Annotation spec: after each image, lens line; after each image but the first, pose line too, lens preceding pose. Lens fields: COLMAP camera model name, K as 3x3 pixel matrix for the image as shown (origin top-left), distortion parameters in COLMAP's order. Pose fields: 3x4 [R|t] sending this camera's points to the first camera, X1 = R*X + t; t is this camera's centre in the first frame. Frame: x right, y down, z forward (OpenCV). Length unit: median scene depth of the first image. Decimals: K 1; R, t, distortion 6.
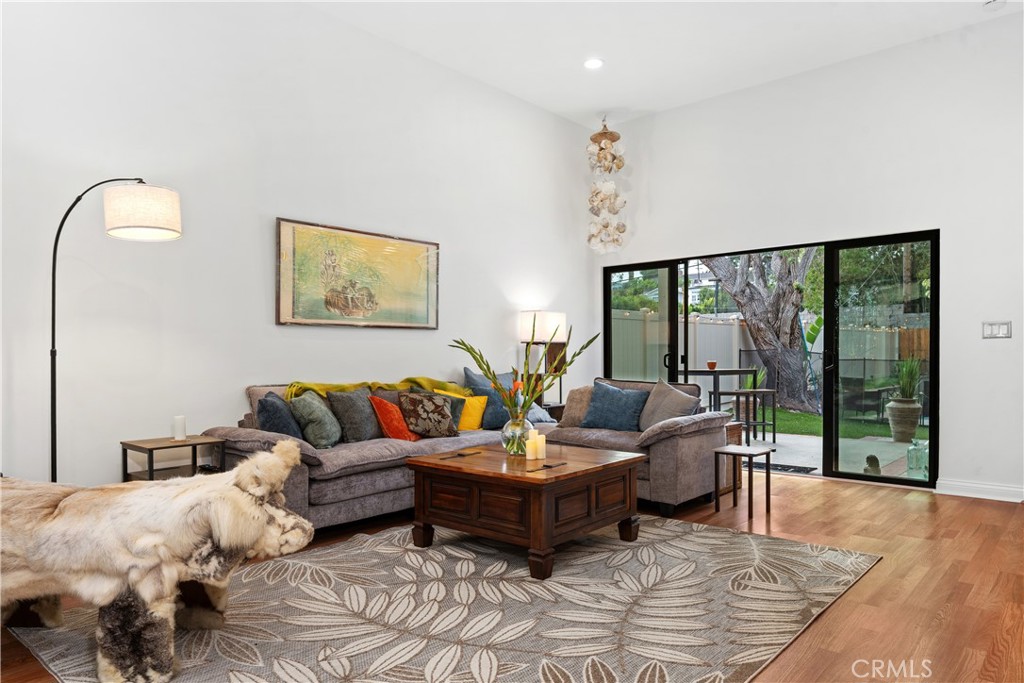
lens RADIAL K [[662.7, 0, 512.6], [0, 662.7, 358.8], [0, 0, 1]] dist [0.003135, 0.001221]
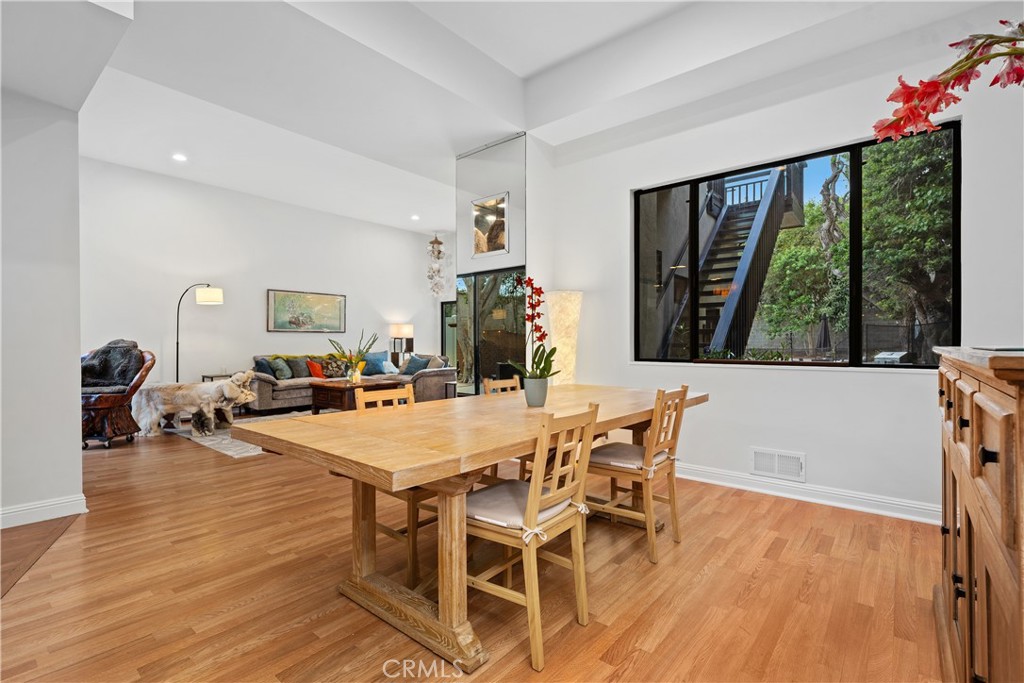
lens RADIAL K [[468.9, 0, 512.0], [0, 468.9, 341.5], [0, 0, 1]] dist [-0.000647, -0.000055]
pose [[0.999576, 0.005058, 0.028682, 0.517974], [-0.004914, 0.999975, -0.005060, -0.009734], [-0.028706, 0.004916, 0.999576, -0.796473]]
